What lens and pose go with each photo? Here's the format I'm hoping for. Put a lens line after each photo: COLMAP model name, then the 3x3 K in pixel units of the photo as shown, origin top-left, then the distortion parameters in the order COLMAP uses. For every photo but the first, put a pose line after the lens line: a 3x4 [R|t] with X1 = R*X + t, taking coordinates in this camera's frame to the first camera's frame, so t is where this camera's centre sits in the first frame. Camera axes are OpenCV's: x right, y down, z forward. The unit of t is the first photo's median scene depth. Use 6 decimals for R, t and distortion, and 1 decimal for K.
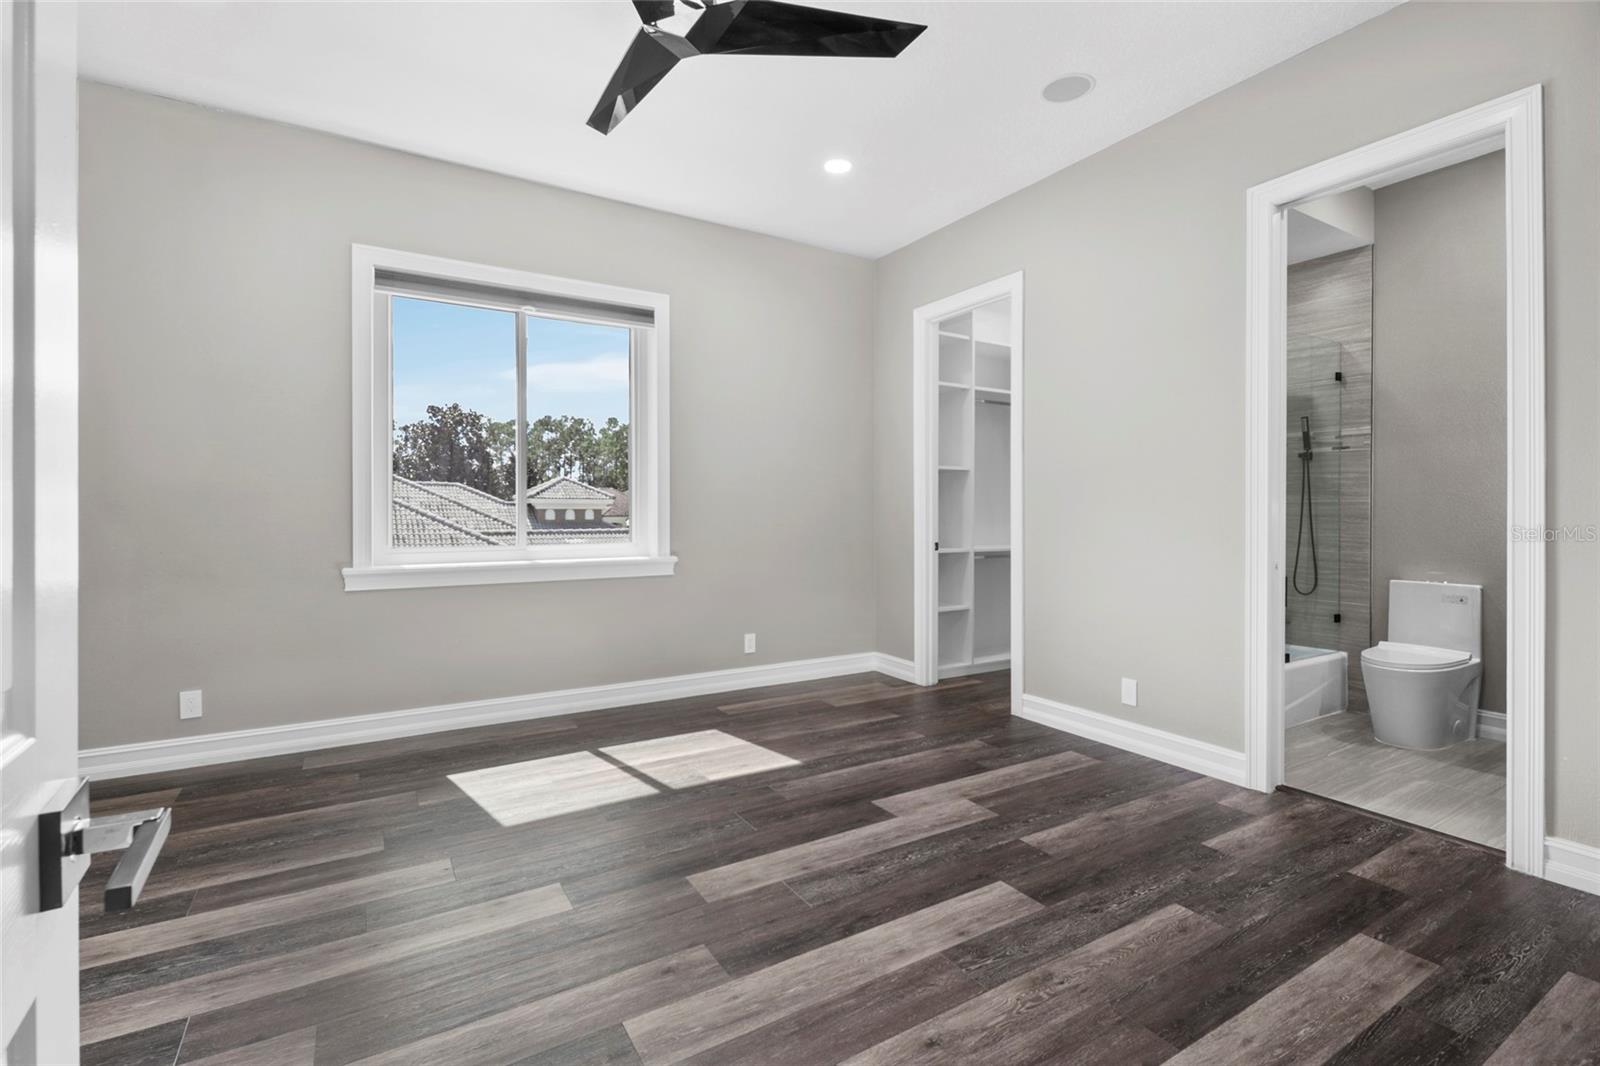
lens RADIAL K [[728.1, 0, 803.7], [0, 728.1, 516.9], [0, 0, 1]] dist [0.013931, 0.000034]
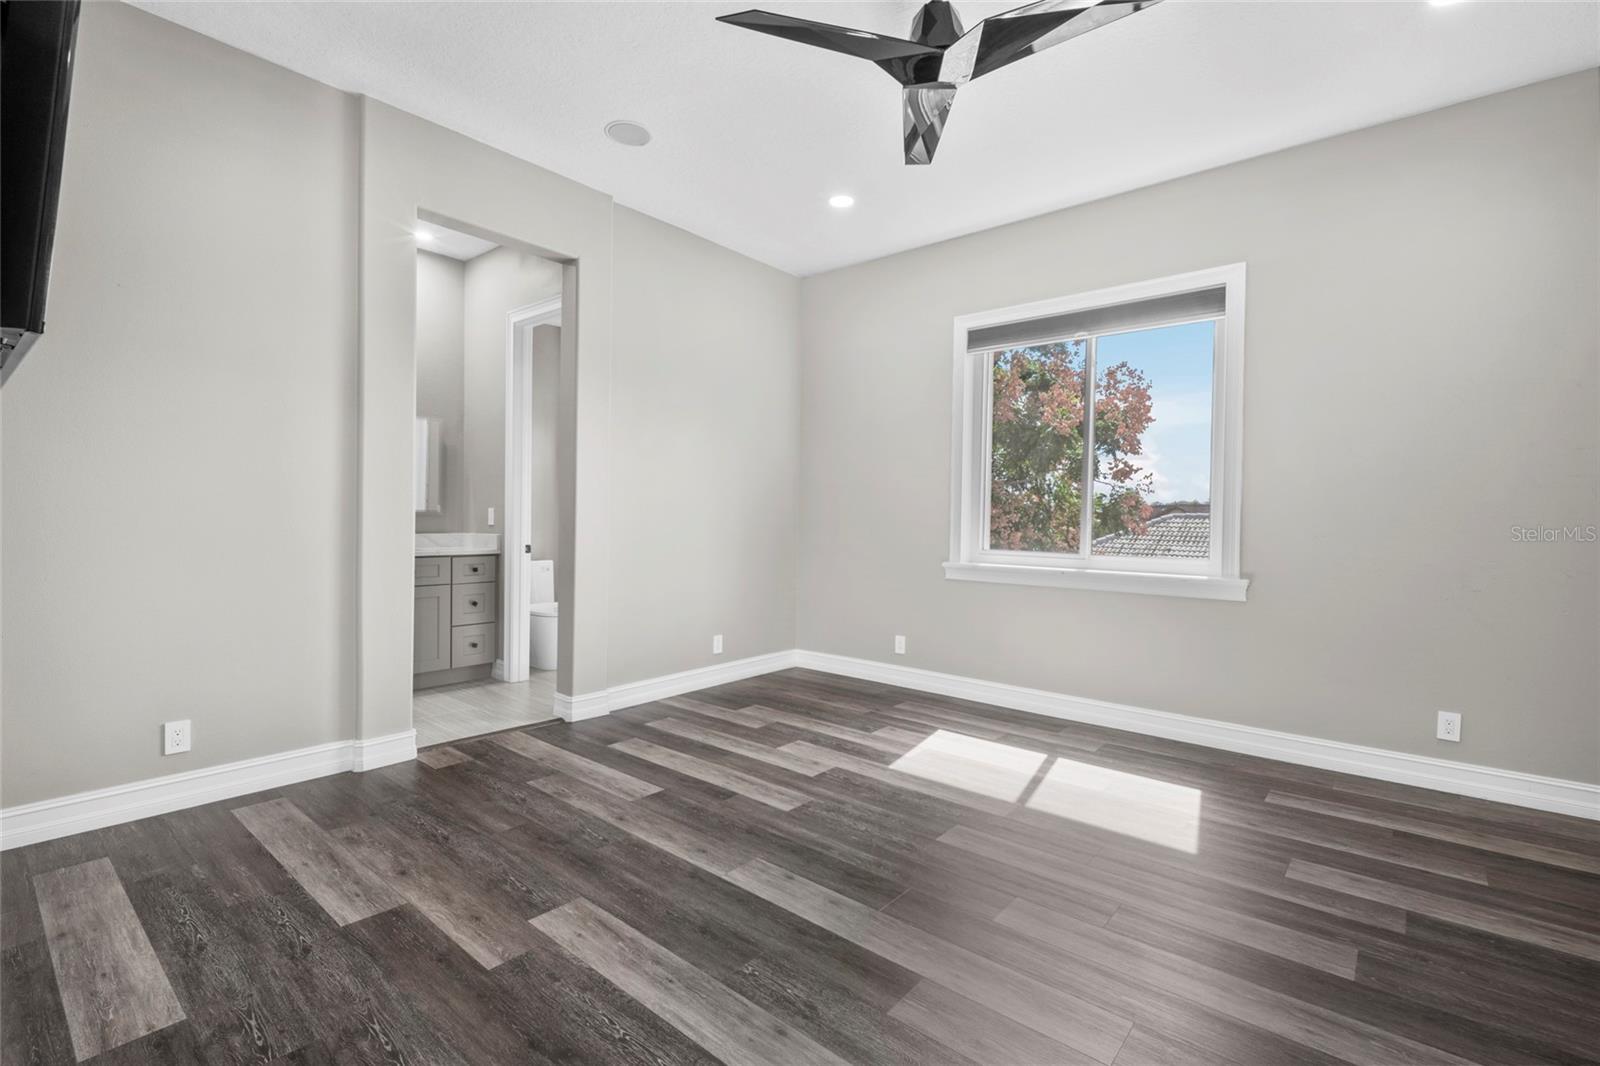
lens RADIAL K [[728.1, 0, 803.7], [0, 728.1, 516.9], [0, 0, 1]] dist [0.013931, 0.000034]
pose [[0.311759, 0.004242, -0.950152, 0.554095], [-0.023631, 0.999715, -0.003291, -0.001583], [0.949867, 0.023479, 0.311770, 0.340325]]
